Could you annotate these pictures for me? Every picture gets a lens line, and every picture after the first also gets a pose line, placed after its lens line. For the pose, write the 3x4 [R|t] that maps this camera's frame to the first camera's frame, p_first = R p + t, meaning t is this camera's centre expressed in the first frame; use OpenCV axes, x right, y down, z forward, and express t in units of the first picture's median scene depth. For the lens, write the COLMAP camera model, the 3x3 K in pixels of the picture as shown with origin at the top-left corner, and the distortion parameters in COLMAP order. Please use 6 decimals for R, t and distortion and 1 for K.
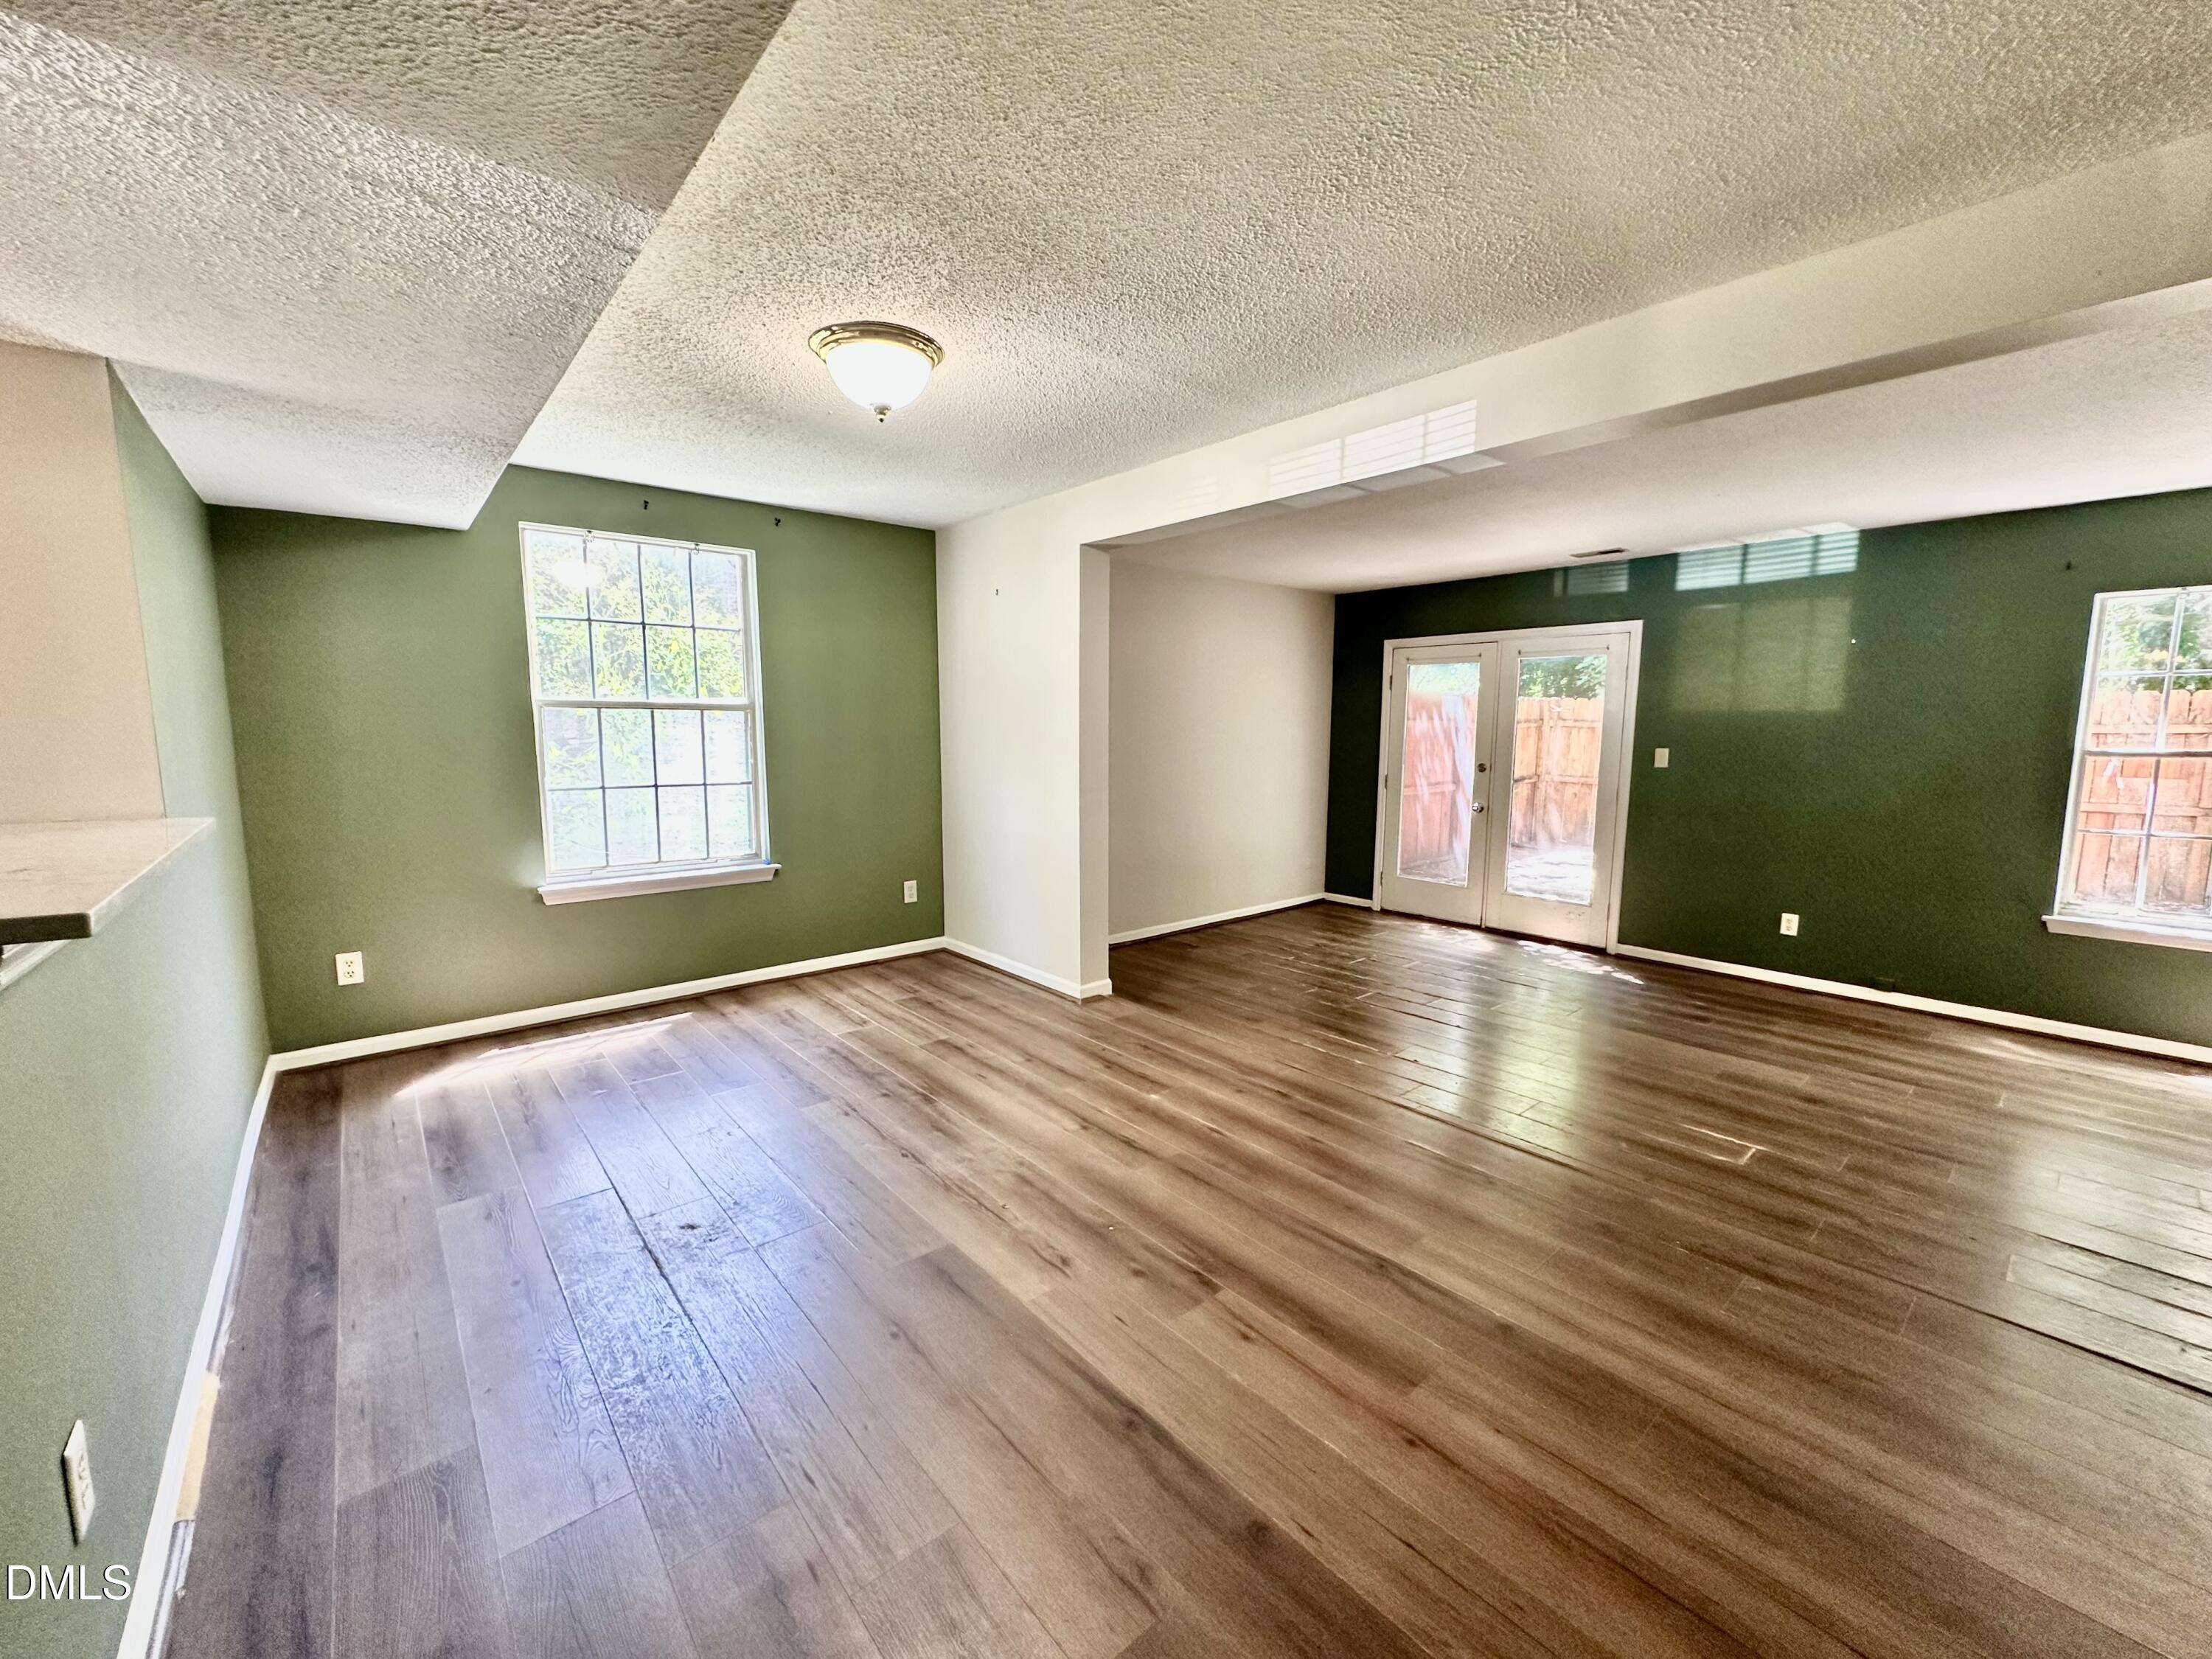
lens RADIAL K [[880.6, 0, 1104.1], [0, 880.6, 828.1], [0, 0, 1]] dist [0.001405, 0.000037]
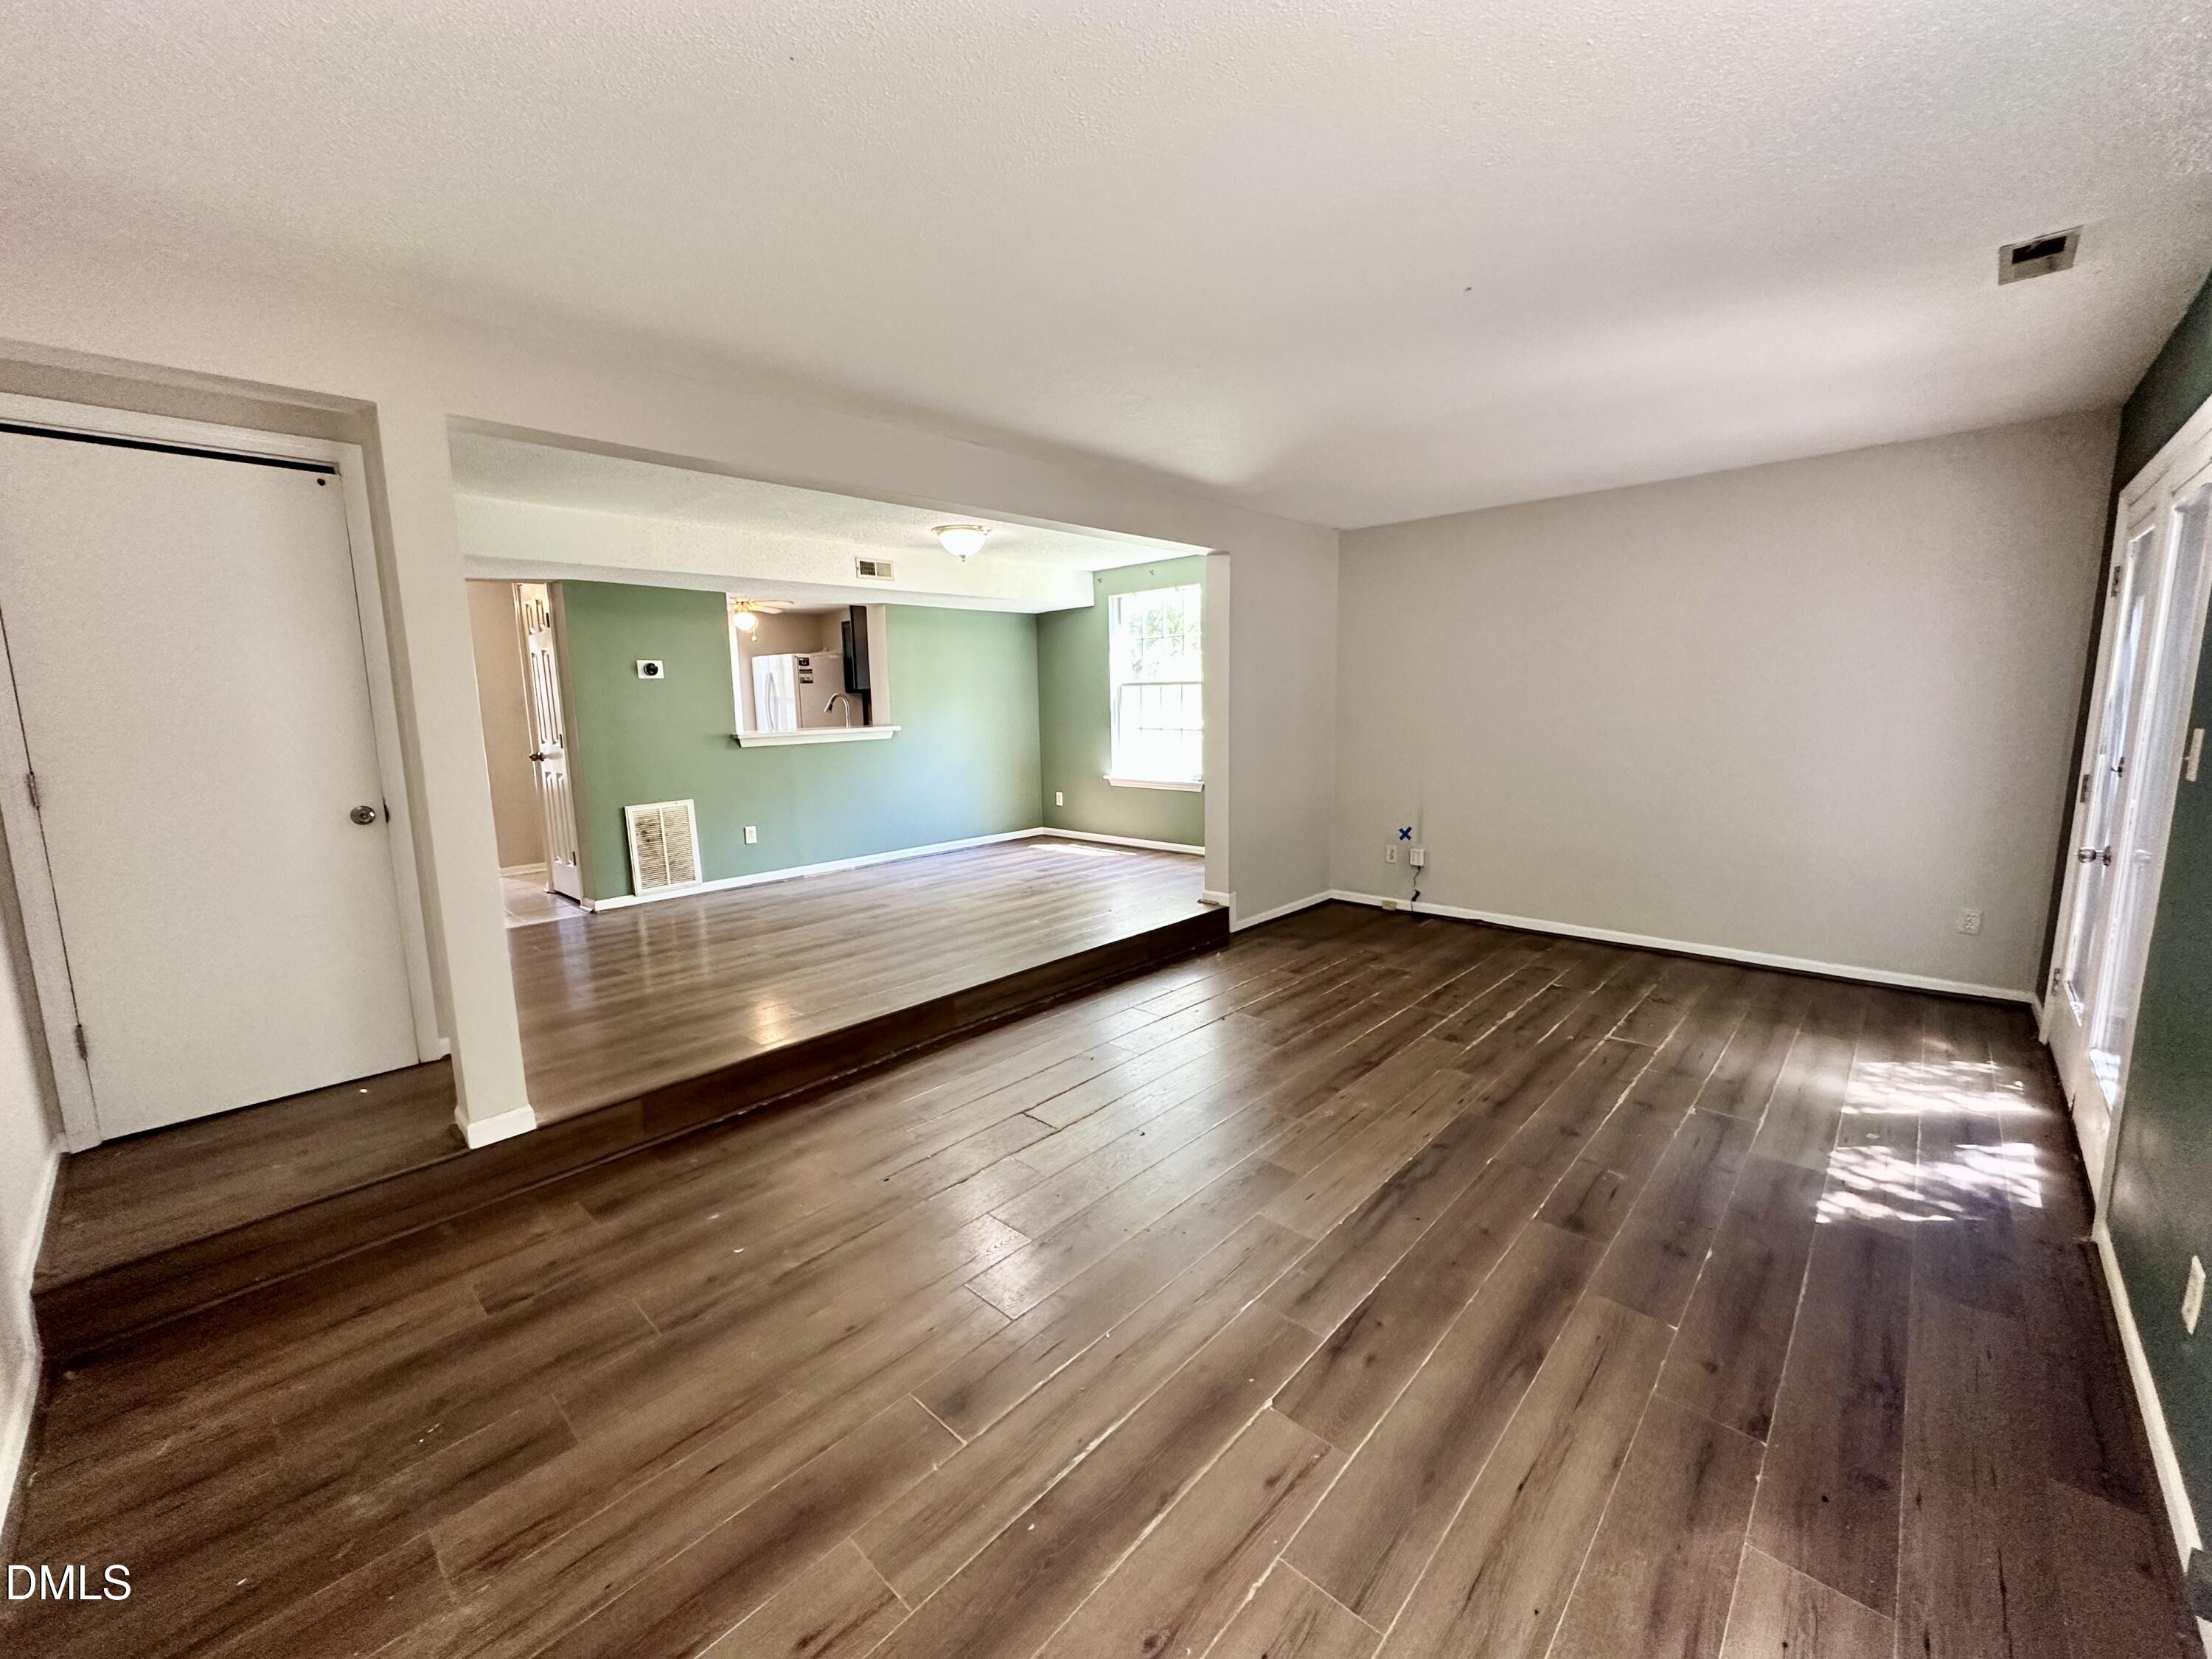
lens RADIAL K [[880.6, 0, 1100.8], [0, 880.6, 826.1], [0, 0, 1]] dist [0.001405, 0.000037]
pose [[0.109786, 0.139599, -0.984103, 1.267409], [-0.095391, 0.986998, 0.129368, -0.073450], [0.989367, 0.079672, 0.121675, 0.688751]]
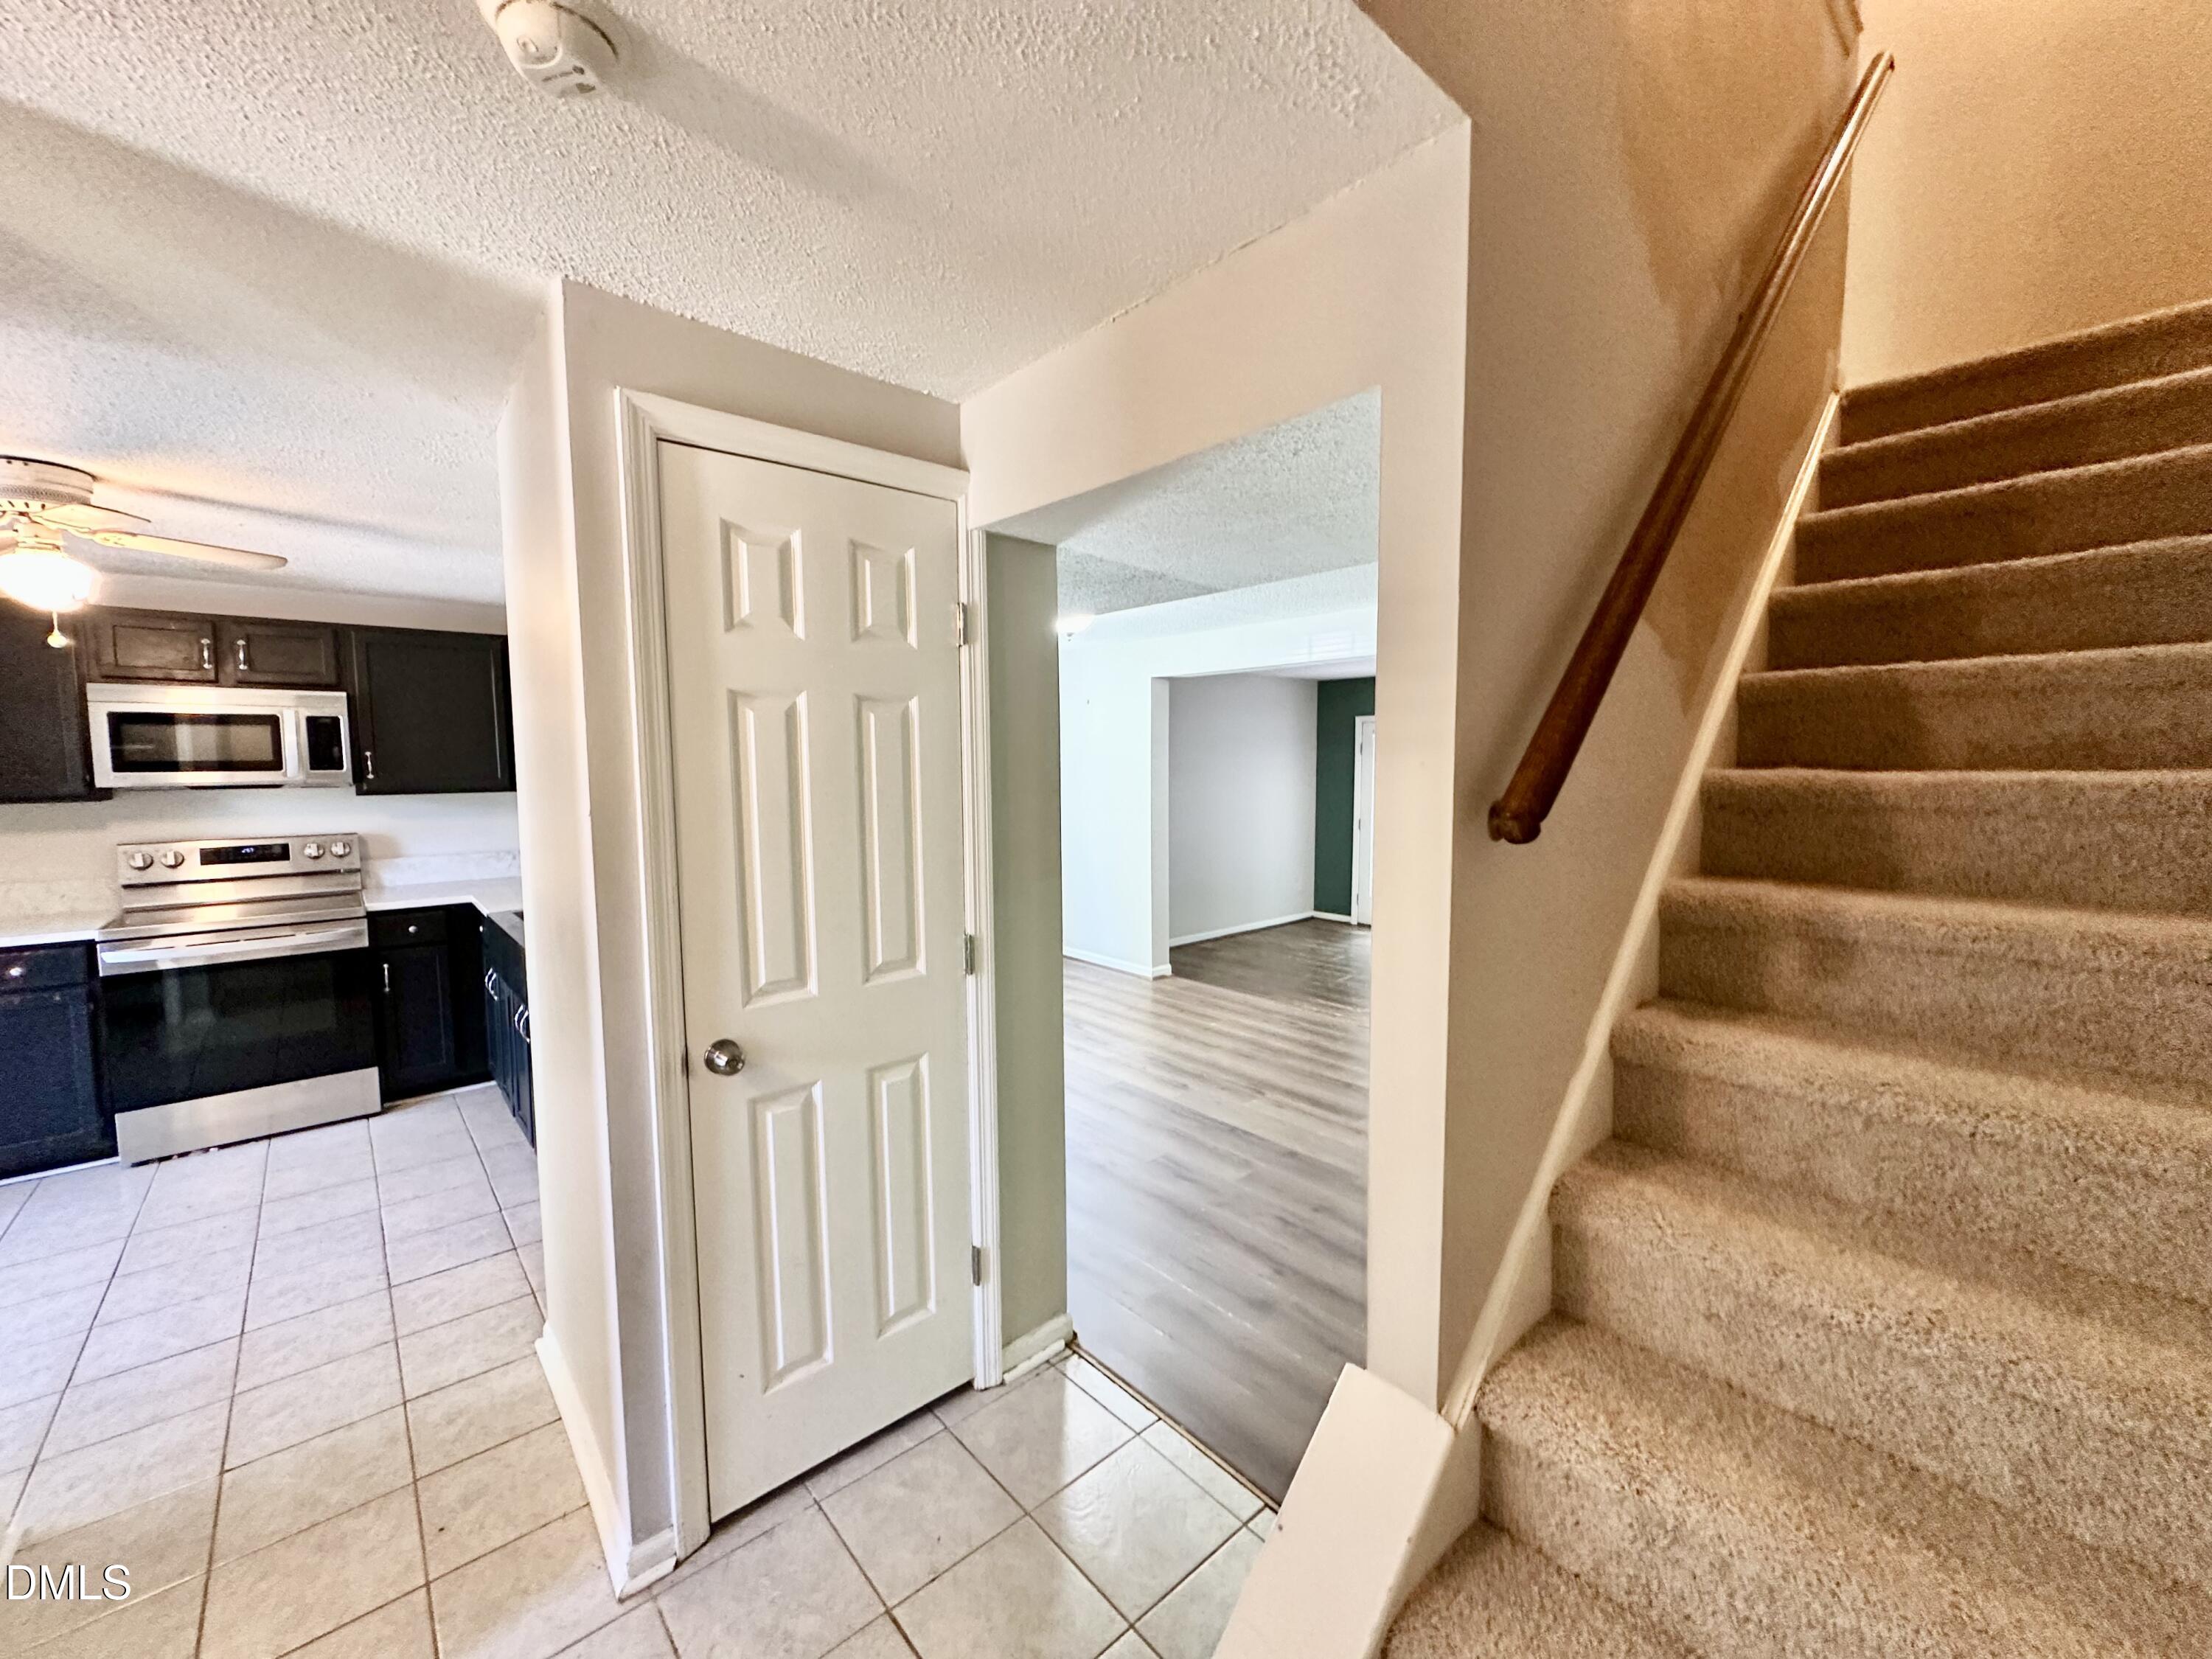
lens RADIAL K [[880.6, 0, 1101.1], [0, 880.6, 833.0], [0, 0, 1]] dist [0.001405, 0.000037]
pose [[0.999877, -0.010927, 0.011283, -0.129054], [0.011316, 0.999324, -0.034979, 0.001880], [-0.010893, 0.035102, 0.999324, -0.501595]]
